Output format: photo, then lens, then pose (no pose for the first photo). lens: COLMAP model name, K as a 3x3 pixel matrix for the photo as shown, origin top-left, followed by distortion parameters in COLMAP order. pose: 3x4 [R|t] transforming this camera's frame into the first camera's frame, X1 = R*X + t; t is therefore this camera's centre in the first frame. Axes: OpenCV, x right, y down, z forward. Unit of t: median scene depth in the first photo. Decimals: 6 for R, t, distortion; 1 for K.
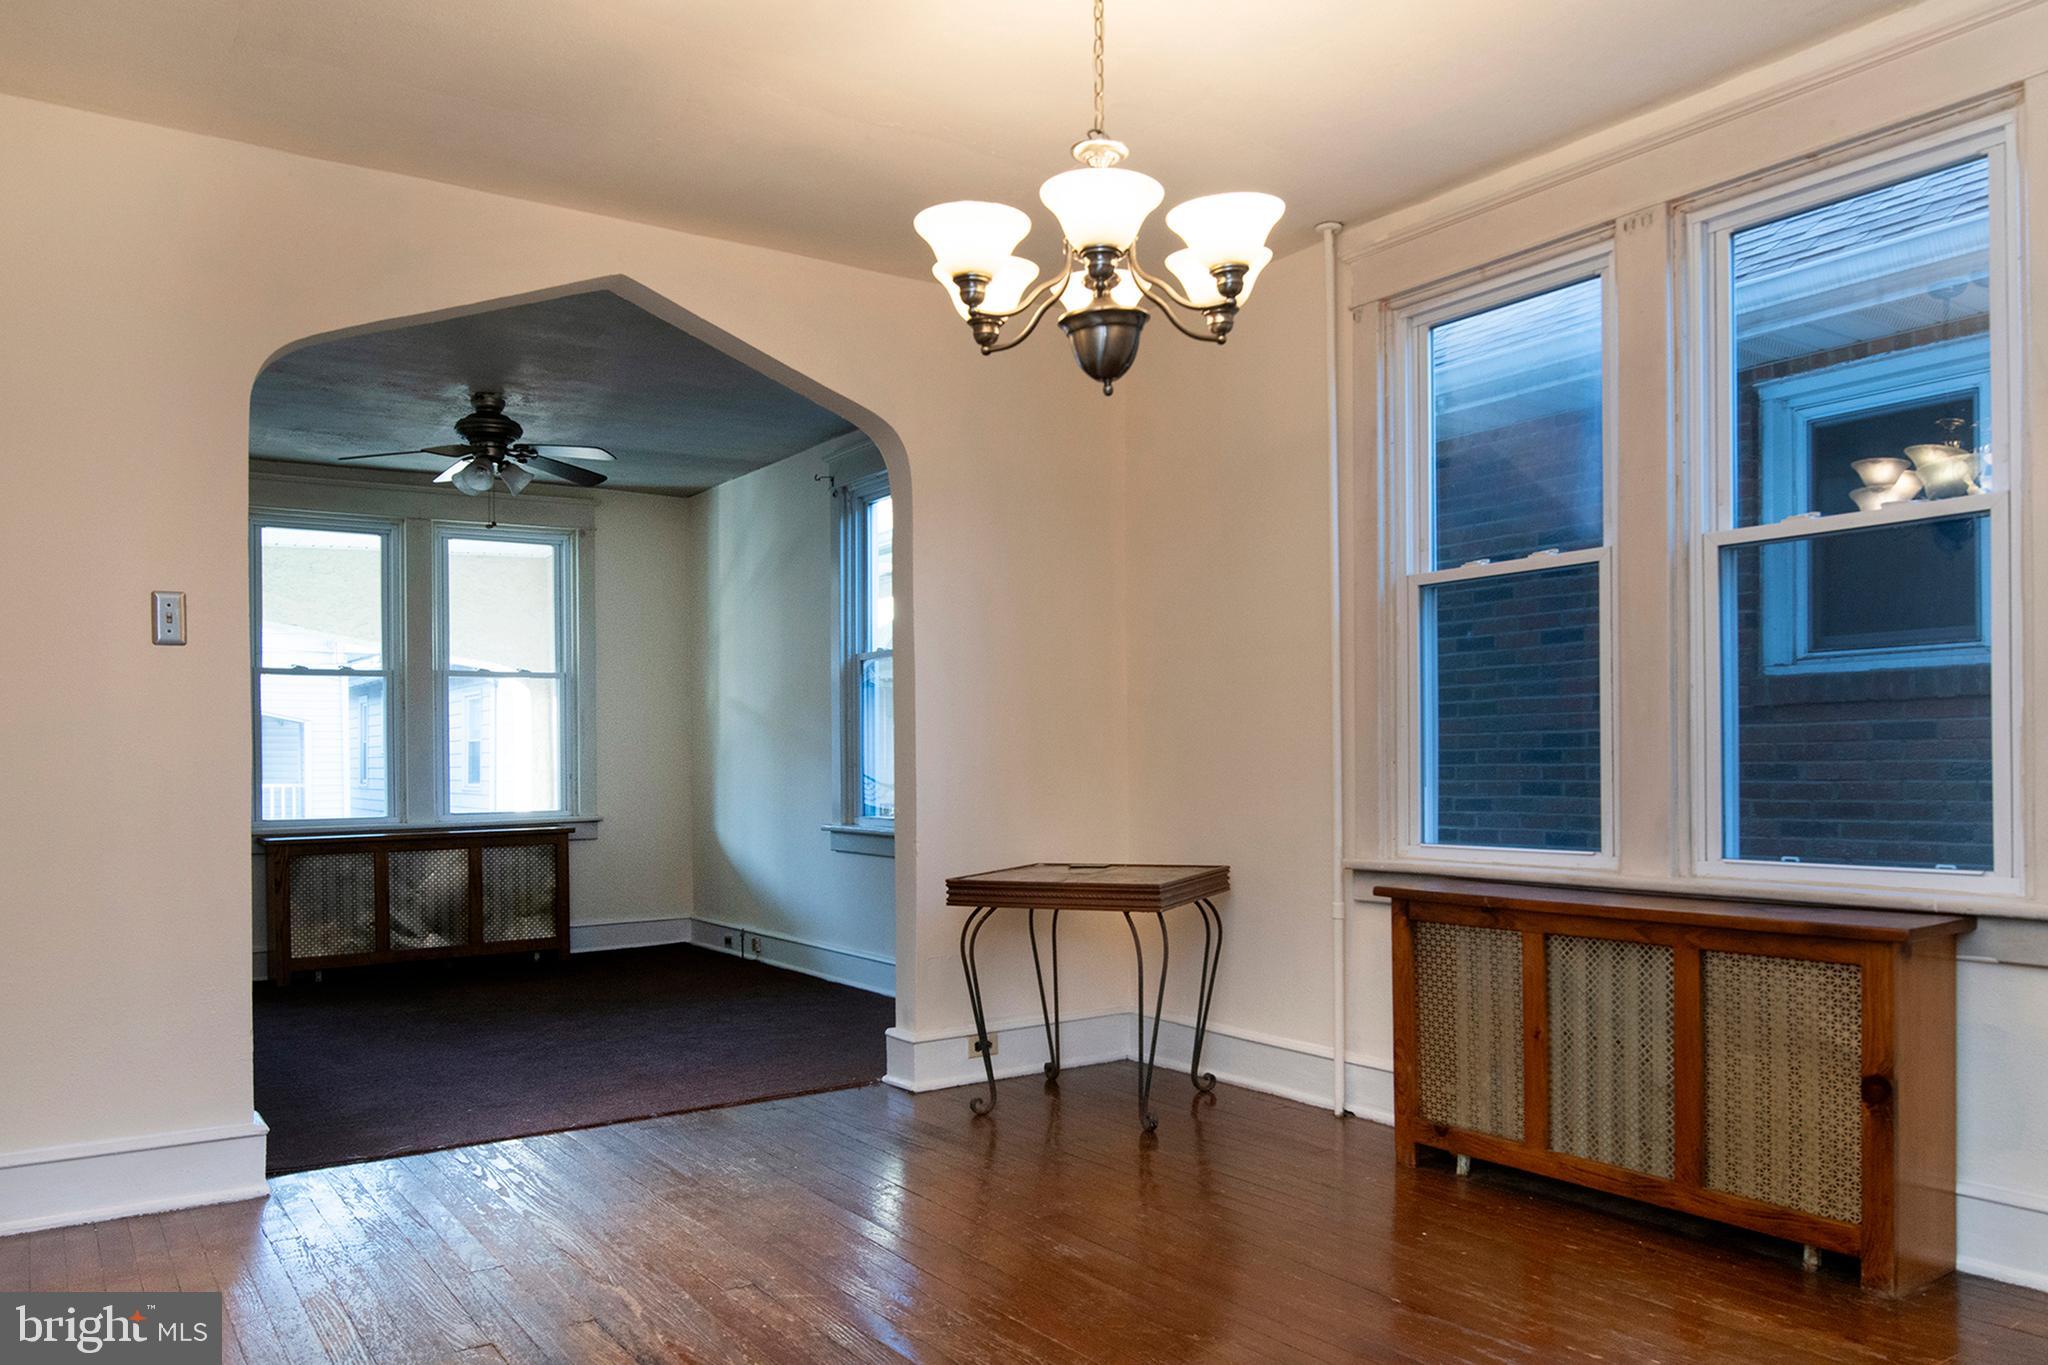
lens RADIAL K [[1487.8, 0, 993.0], [0, 1487.8, 728.5], [0, 0, 1]] dist [0.070077, 0.014156]
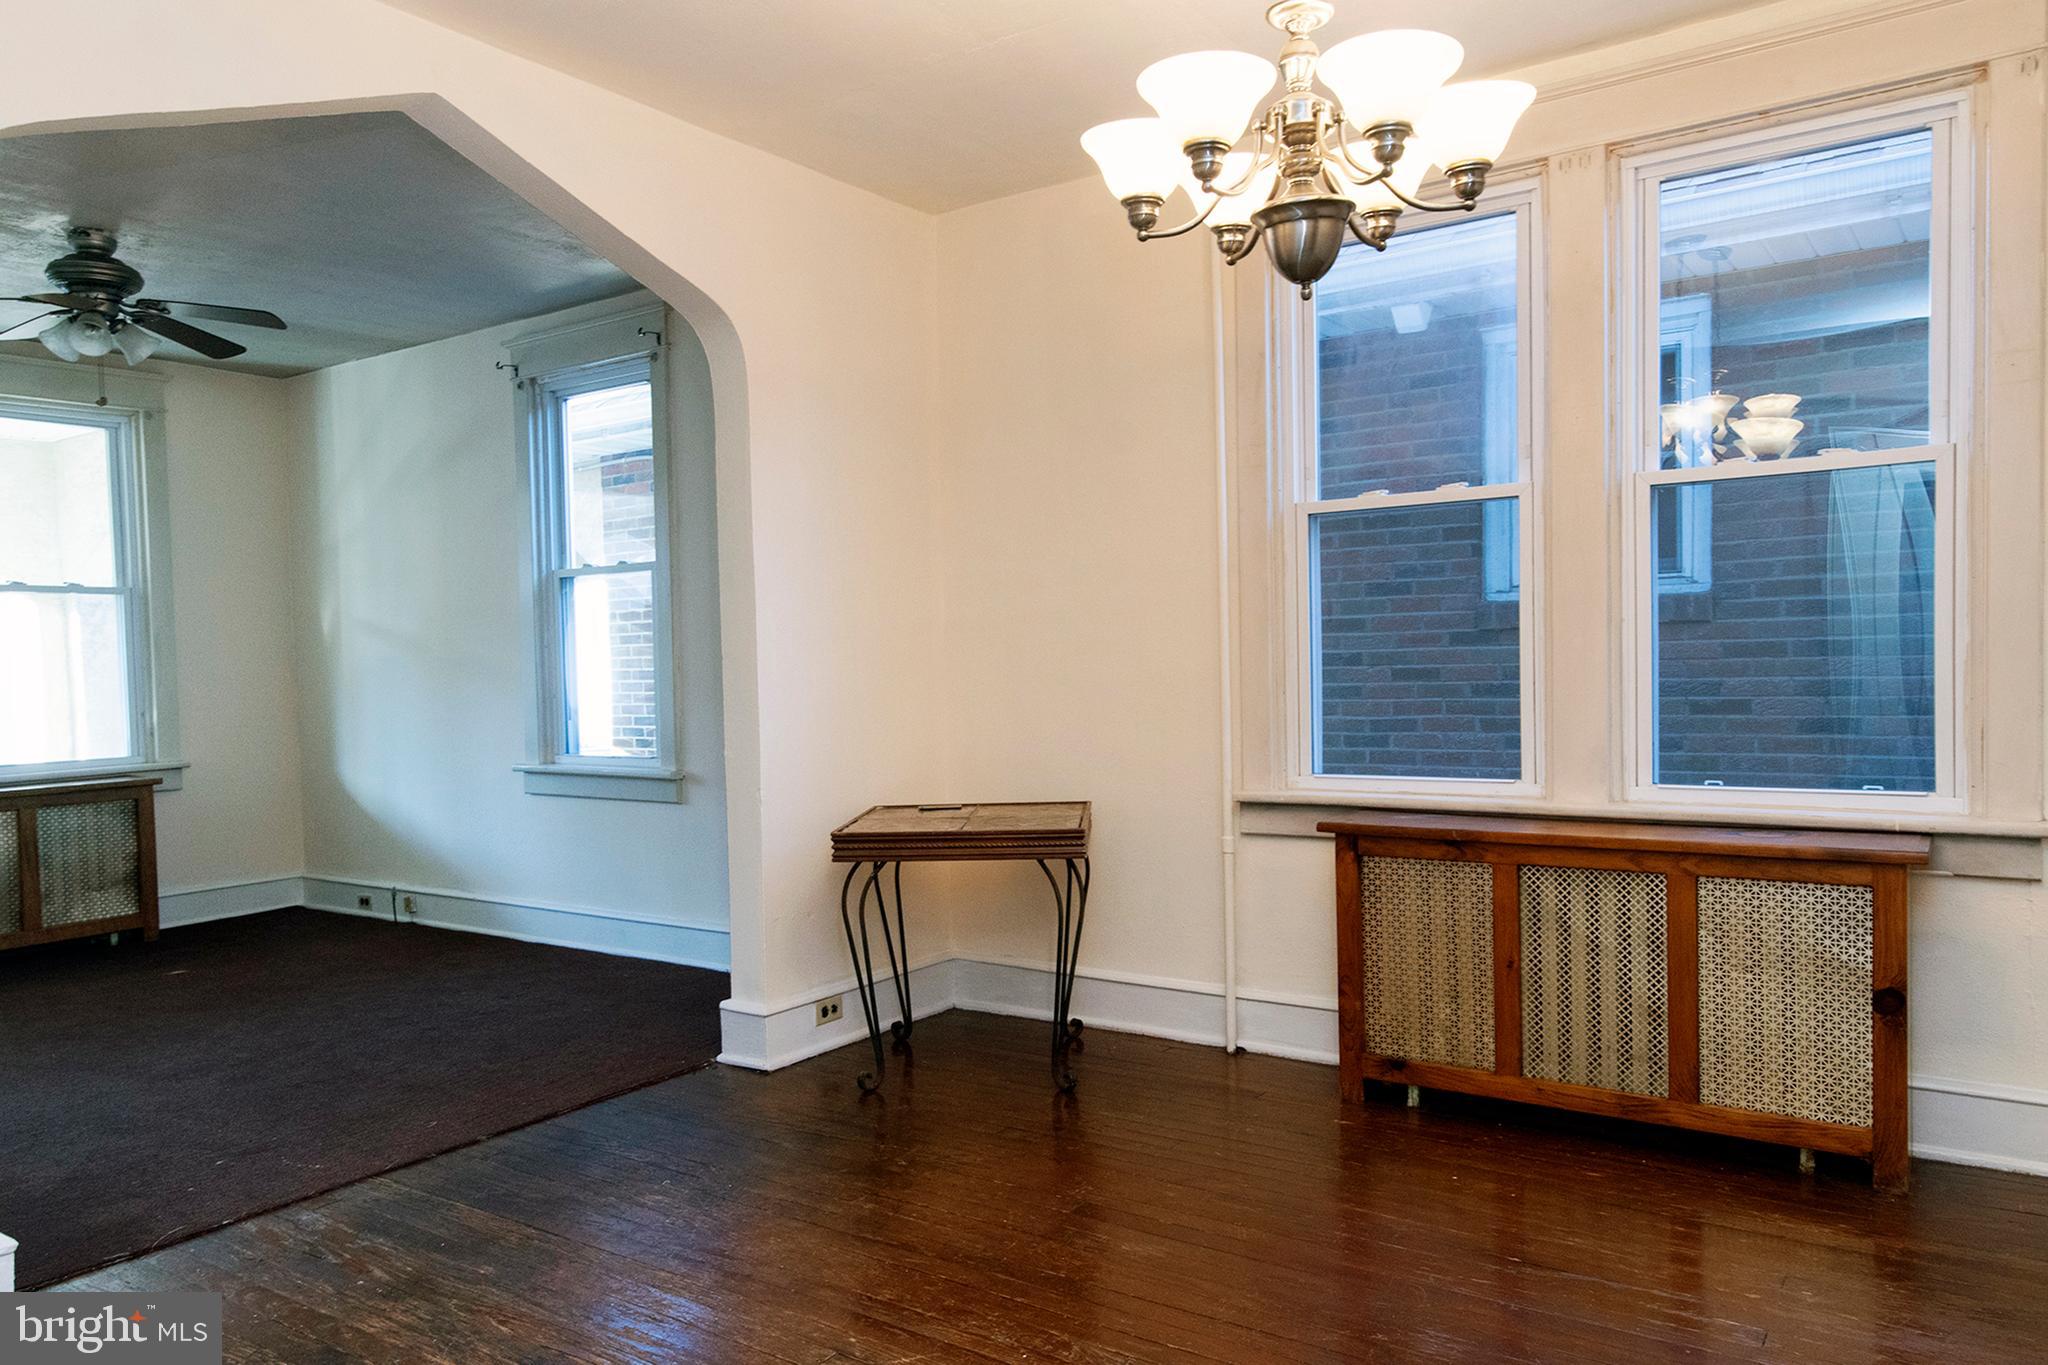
lens RADIAL K [[1487.8, 0, 1022.3], [0, 1487.8, 694.8], [0, 0, 1]] dist [0.070077, 0.014156]
pose [[0.944078, -0.019164, 0.329166, -0.241935], [0.006851, 0.999234, 0.038526, -0.017046], [-0.329652, -0.034116, 0.943486, 0.140035]]
